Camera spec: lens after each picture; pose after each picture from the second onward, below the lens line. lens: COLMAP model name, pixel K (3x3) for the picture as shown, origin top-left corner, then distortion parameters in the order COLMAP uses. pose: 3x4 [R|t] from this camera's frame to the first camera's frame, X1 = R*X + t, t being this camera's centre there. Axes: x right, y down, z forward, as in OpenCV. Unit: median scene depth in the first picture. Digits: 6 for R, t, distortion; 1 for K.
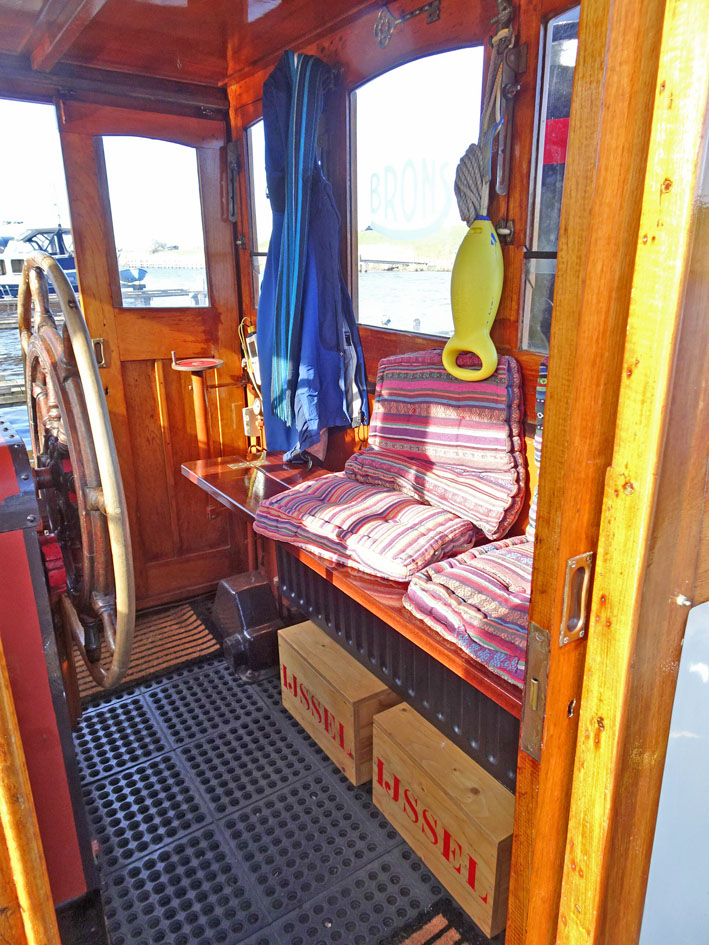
lens RADIAL K [[673.4, 0, 366.7], [0, 673.4, 460.3], [0, 0, 1]] dist [-0.007723, 0.006407]
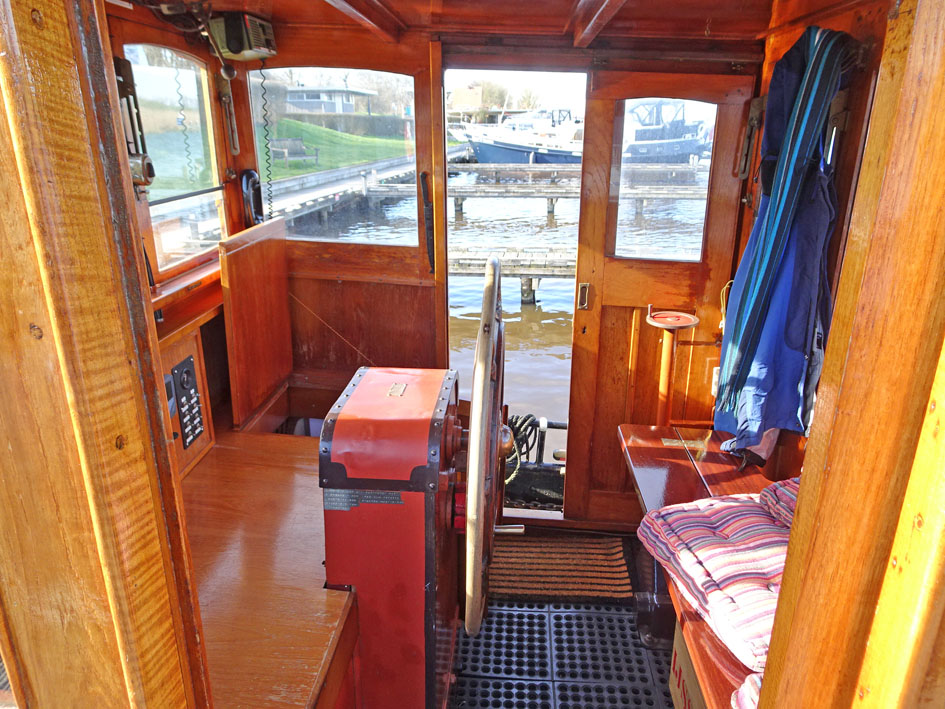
lens RADIAL K [[673.4, 0, 480.6], [0, 673.4, 338.2], [0, 0, 1]] dist [-0.007723, 0.006407]
pose [[0.794317, 0.203784, -0.572305, 0.116010], [-0.198231, 0.977440, 0.072913, -0.150214], [0.574252, 0.055533, 0.816793, 0.017969]]
